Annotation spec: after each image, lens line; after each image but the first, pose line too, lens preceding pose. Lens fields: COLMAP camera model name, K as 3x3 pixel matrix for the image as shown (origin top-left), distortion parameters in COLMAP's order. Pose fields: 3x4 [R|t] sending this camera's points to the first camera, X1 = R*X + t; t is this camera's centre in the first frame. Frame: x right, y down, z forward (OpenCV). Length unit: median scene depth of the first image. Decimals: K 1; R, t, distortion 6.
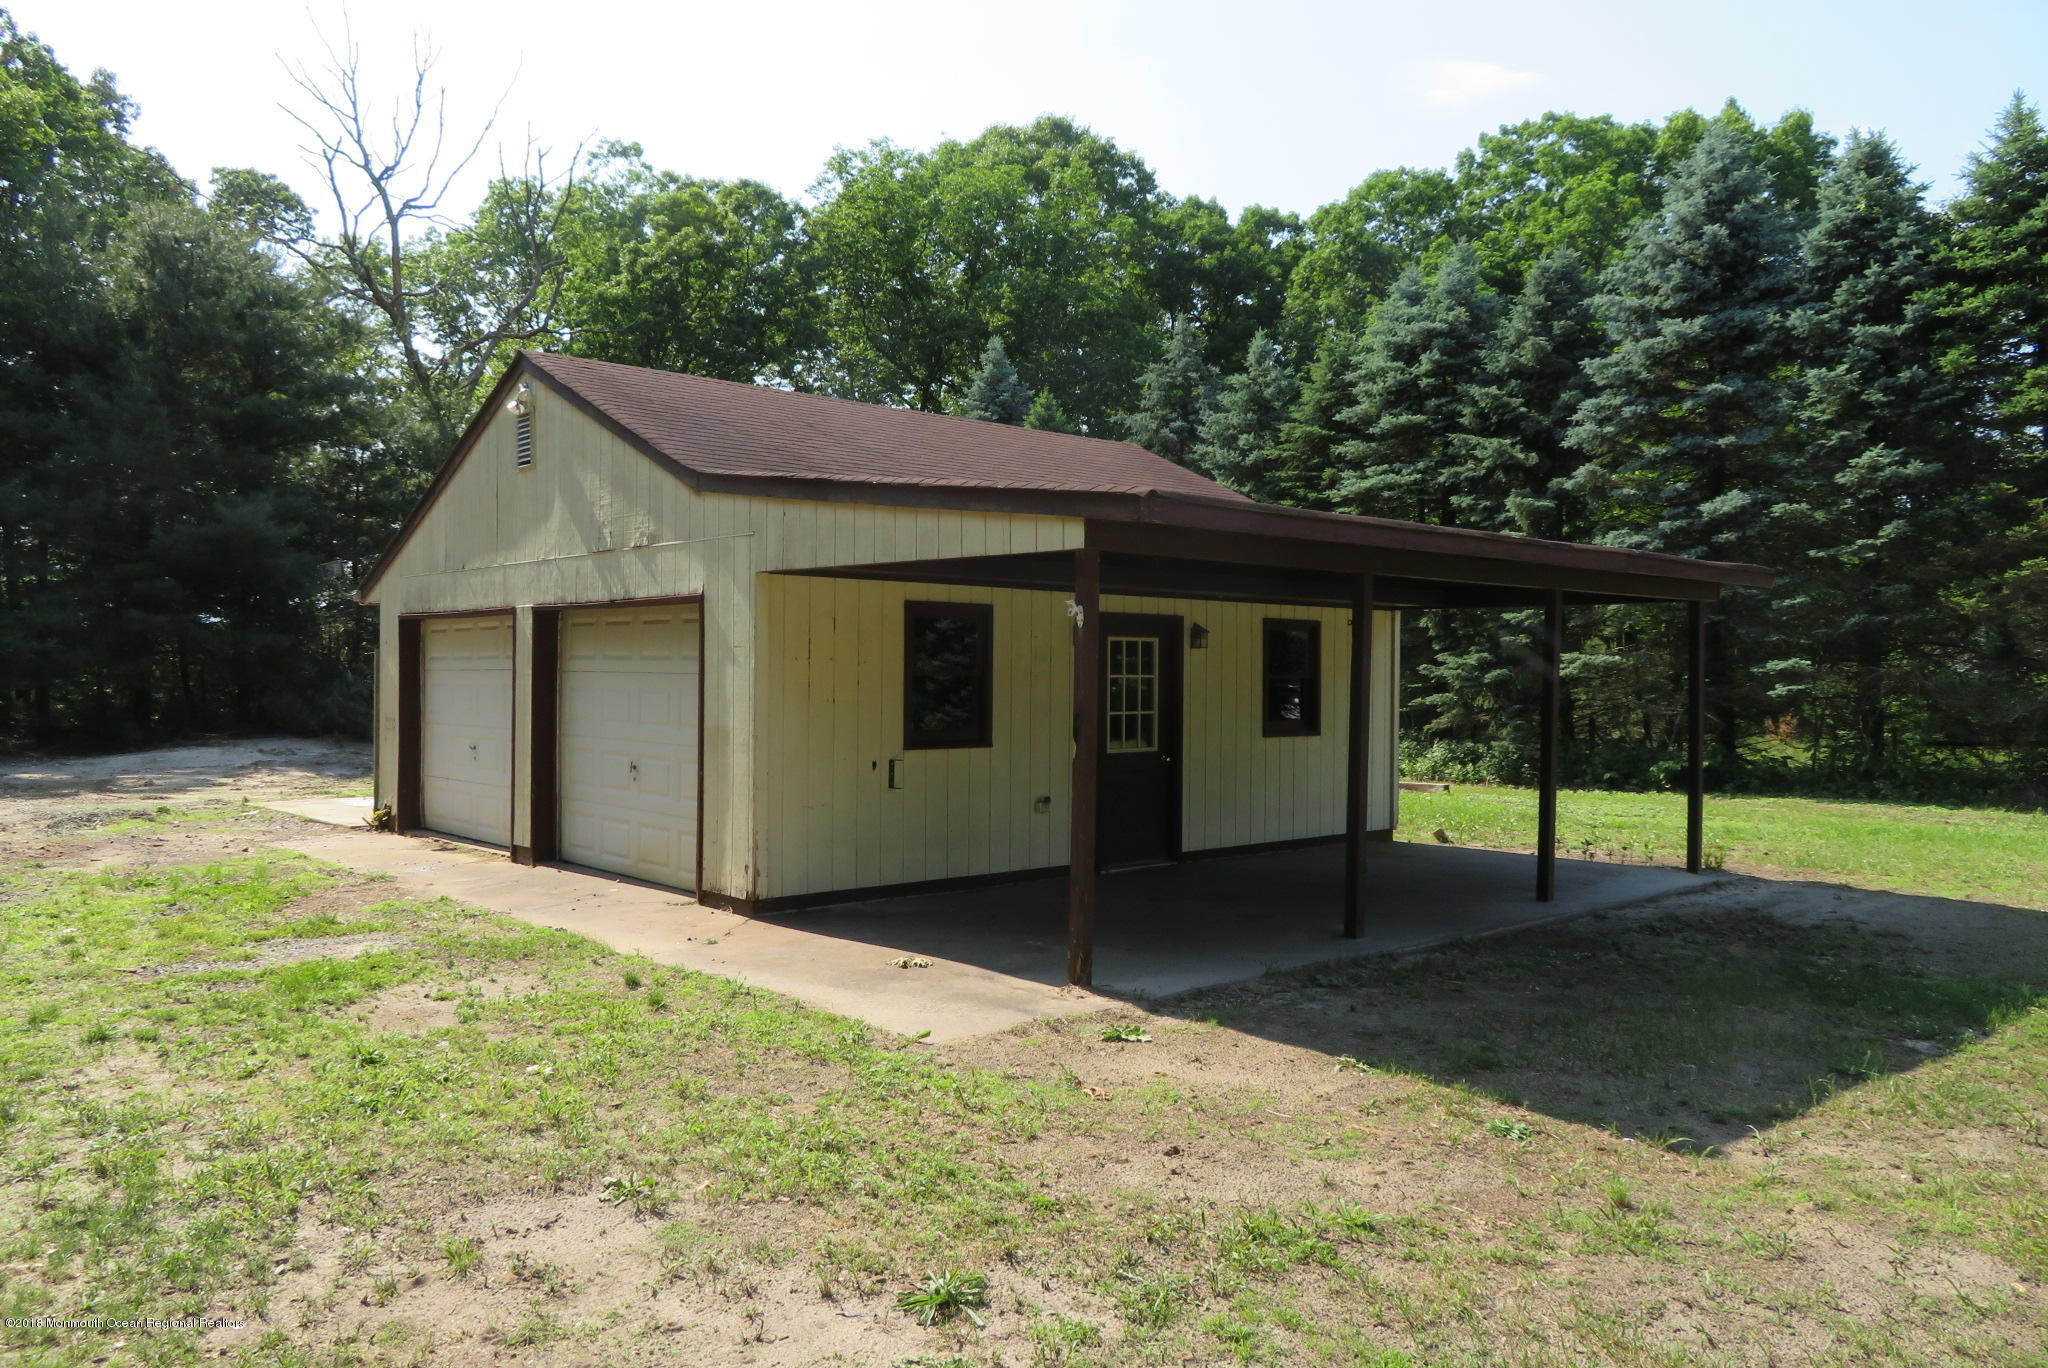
lens RADIAL K [[1462.6, 0, 1027.1], [0, 1462.6, 674.2], [0, 0, 1]] dist [-0.013312, 0.006914]
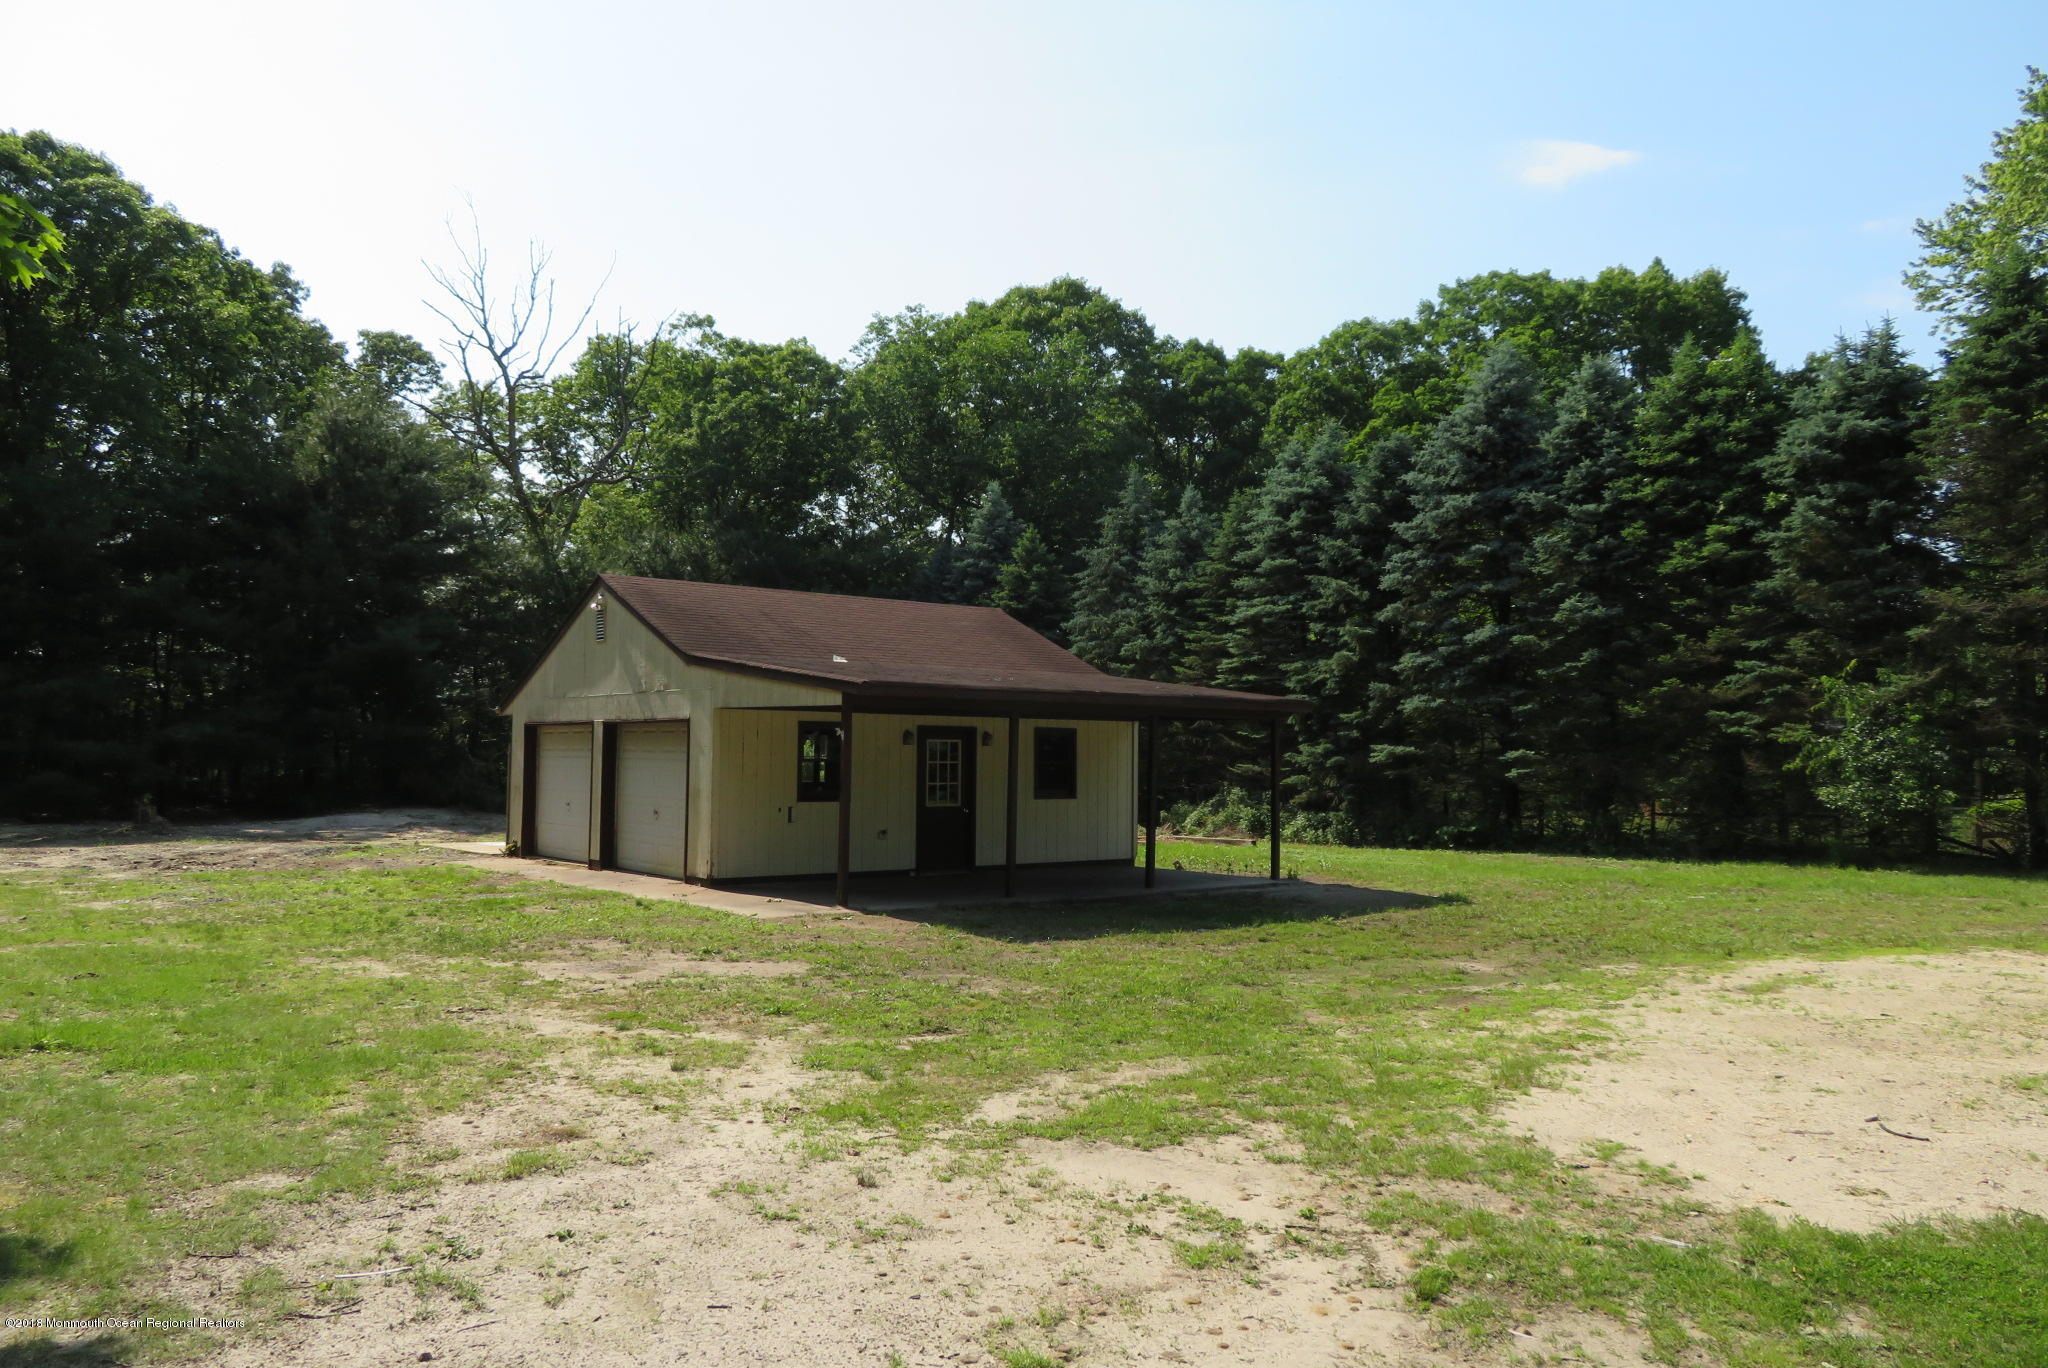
lens RADIAL K [[1462.6, 0, 1034.8], [0, 1462.6, 678.1], [0, 0, 1]] dist [-0.013312, 0.006914]
pose [[0.998630, 0.000163, -0.052320, 0.126668], [-0.002983, 0.998546, -0.053823, -0.002514], [0.052235, 0.053905, 0.997179, -0.338842]]
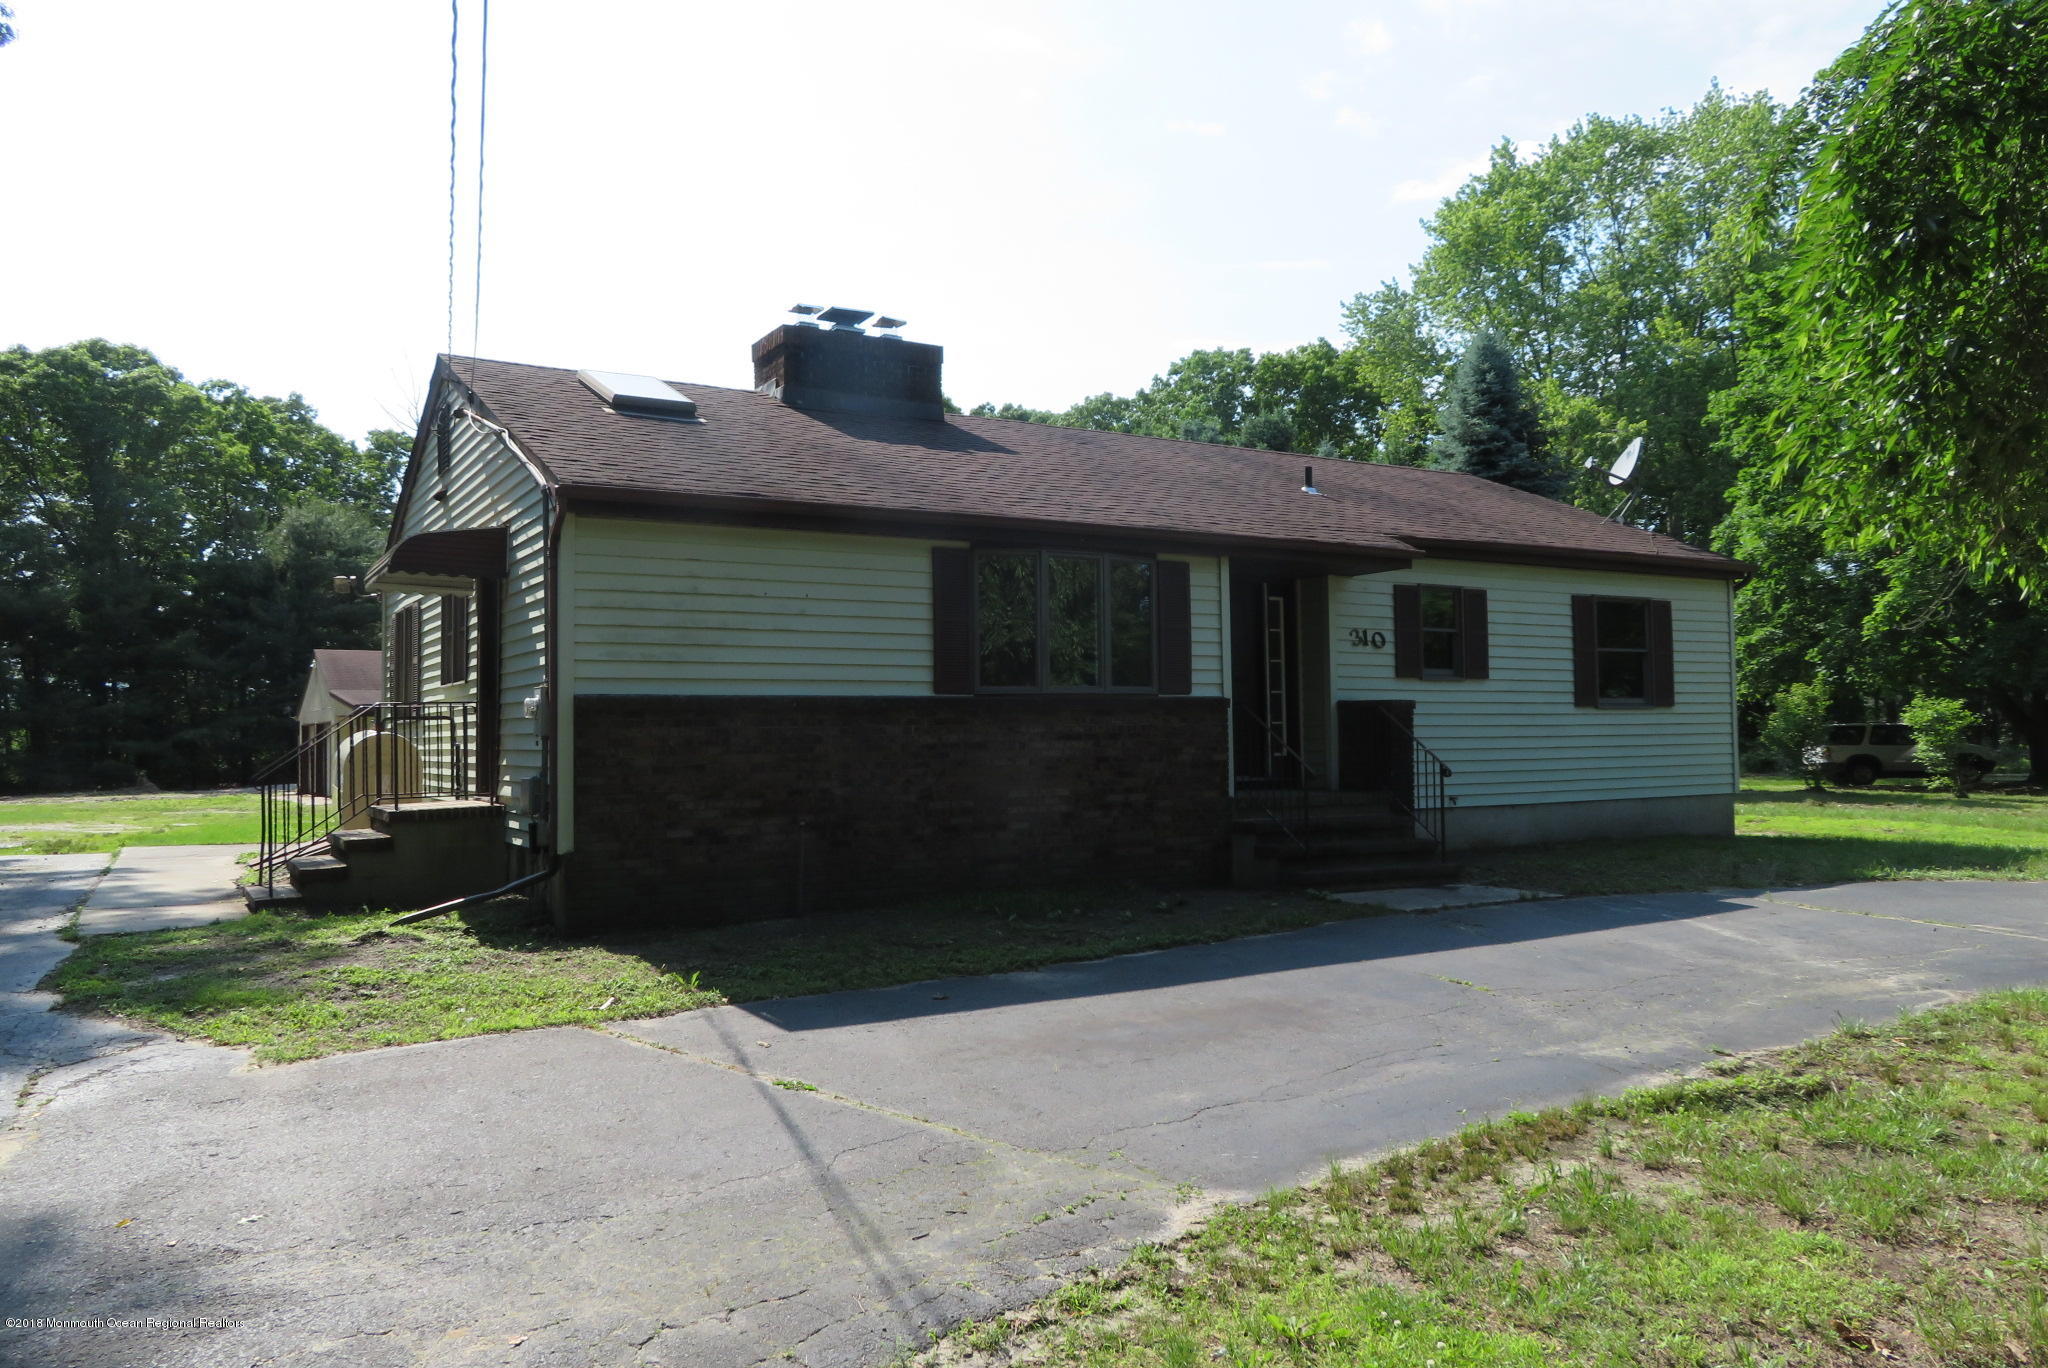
lens RADIAL K [[1462.6, 0, 1027.6], [0, 1462.6, 676.7], [0, 0, 1]] dist [-0.013312, 0.006914]
pose [[0.988384, -0.024367, -0.150009, 0.884878], [0.017515, 0.998749, -0.046830, 0.017292], [0.150962, 0.043658, 0.987575, -1.037667]]
